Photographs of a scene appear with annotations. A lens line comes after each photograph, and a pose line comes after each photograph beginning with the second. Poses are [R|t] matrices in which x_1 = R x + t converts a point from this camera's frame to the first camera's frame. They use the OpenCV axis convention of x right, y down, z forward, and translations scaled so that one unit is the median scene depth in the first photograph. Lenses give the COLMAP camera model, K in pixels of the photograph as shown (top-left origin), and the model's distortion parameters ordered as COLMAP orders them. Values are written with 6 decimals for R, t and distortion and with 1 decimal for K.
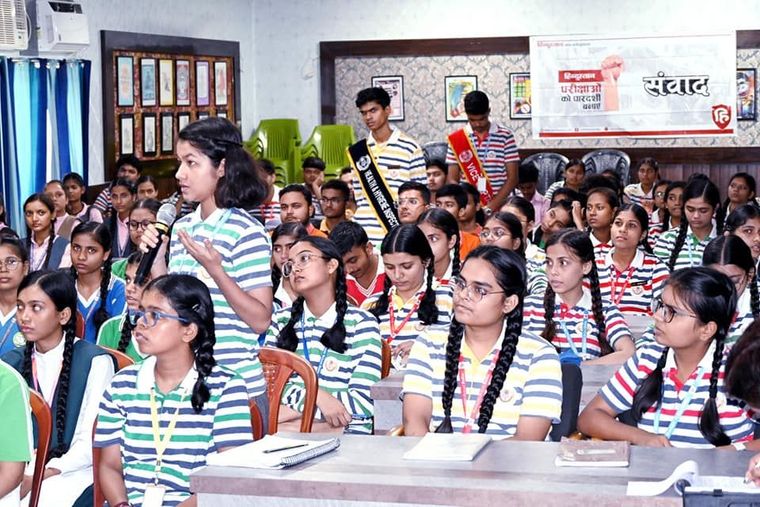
lens RADIAL K [[1803.1, 0, 382.4], [0, 1803.1, 255.9], [0, 0, 1]] dist [0.010731, 0.000000]
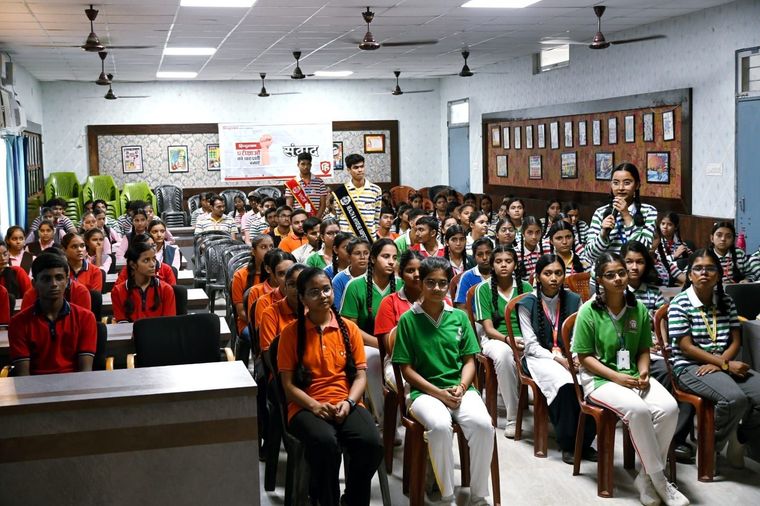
lens RADIAL K [[1031.1, 0, 379.8], [0, 1031.1, 258.4], [0, 0, 1]] dist [0.012679, 0.000000]
pose [[0.872992, -0.055123, 0.484610, -0.280698], [0.049519, 0.998476, 0.024368, -0.006984], [-0.485214, 0.002725, 0.874391, 0.044683]]
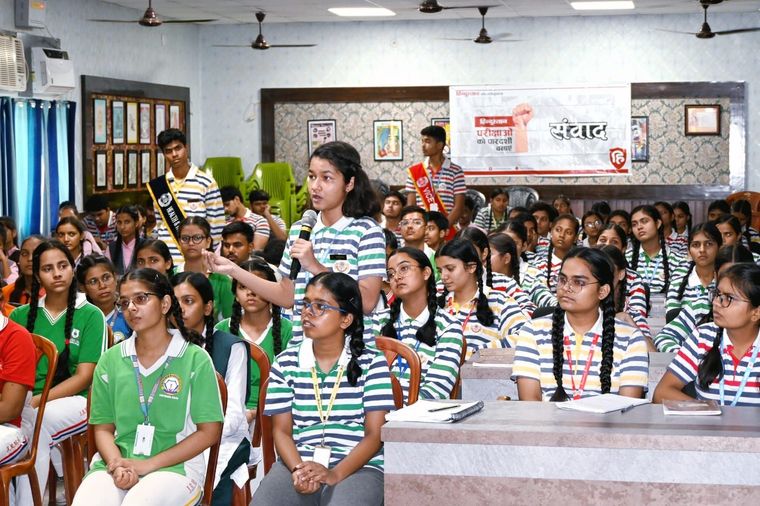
lens RADIAL K [[1660.6, 0, 381.7], [0, 1660.6, 252.9], [0, 0, 1]] dist [0.024476, 0.000000]
pose [[0.996299, 0.004209, 0.085855, -0.050716], [-0.002290, 0.999746, -0.022437, 0.006599], [-0.085927, 0.022157, 0.996055, -0.033215]]
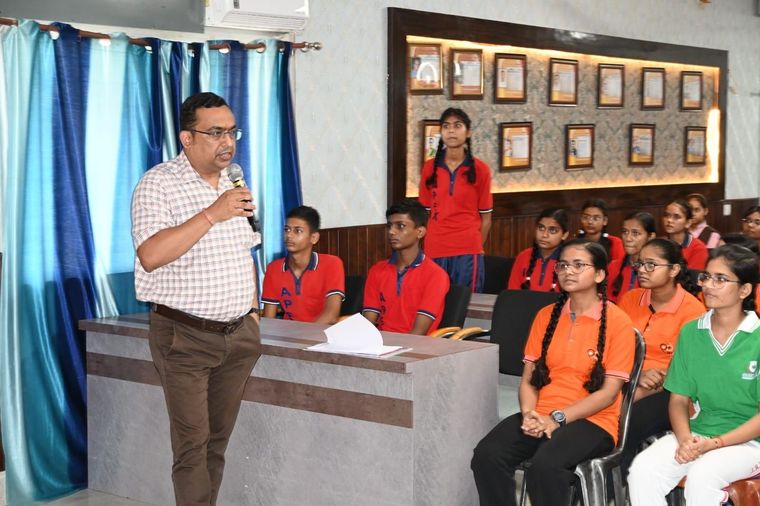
lens RADIAL K [[1332.5, 0, 378.3], [0, 1332.5, 248.1], [0, 0, 1]] dist [0.046564, 0.000000]
pose [[0.920221, 0.048396, -0.388395, -0.083520], [-0.047464, 0.998801, 0.011998, 0.002803], [0.388510, 0.007394, 0.921415, 0.026482]]
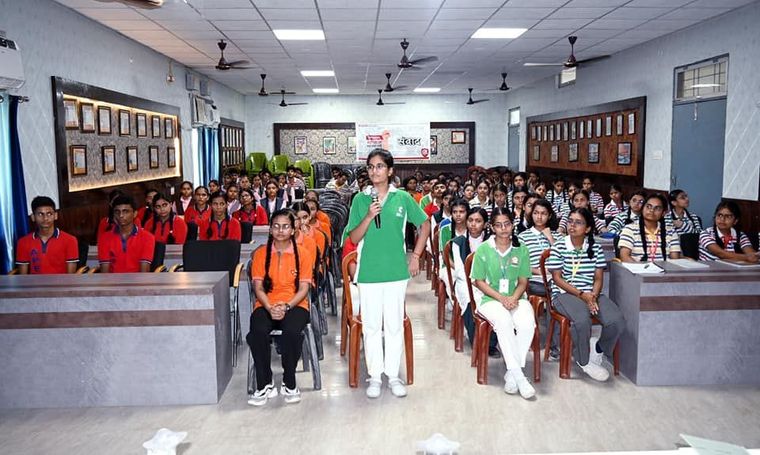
lens RADIAL K [[660.9, 0, 379.6], [0, 660.9, 229.3], [0, 0, 1]] dist [-0.020016, 0.015279]
pose [[0.950372, -0.029558, 0.309709, -0.200140], [0.018225, 0.999056, 0.039422, 0.000069], [-0.310582, -0.031821, 0.950014, 0.039675]]
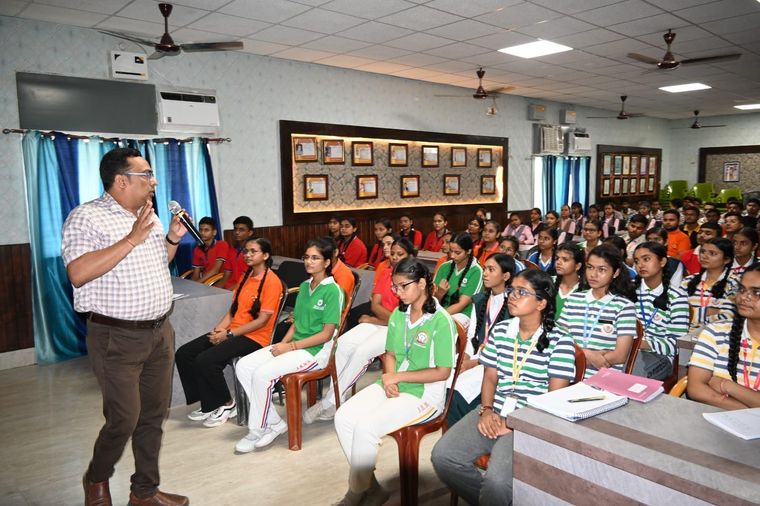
lens RADIAL K [[570.0, 0, 377.4], [0, 570.0, 253.7], [0, 0, 1]] dist [0.008885, -0.010188]
pose [[0.848795, 0.068828, -0.524222, 0.009364], [-0.042896, 0.997187, 0.061471, -0.007893], [0.526979, -0.029689, 0.849360, 0.137837]]
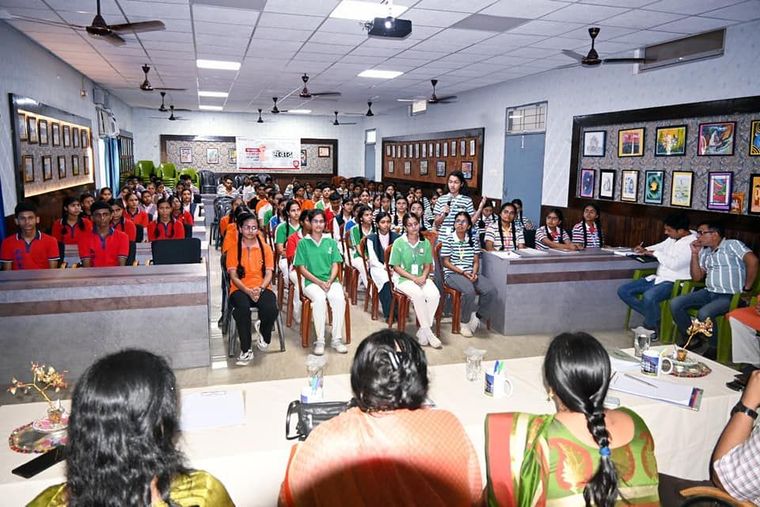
lens RADIAL K [[570.0, 0, 379.5], [0, 570.0, 253.2], [0, 0, 1]] dist [0.008885, -0.010188]
pose [[0.840546, -0.058487, 0.538574, -0.258865], [0.013680, 0.996130, 0.086826, -0.002683], [-0.541568, -0.065613, 0.838093, 0.020719]]
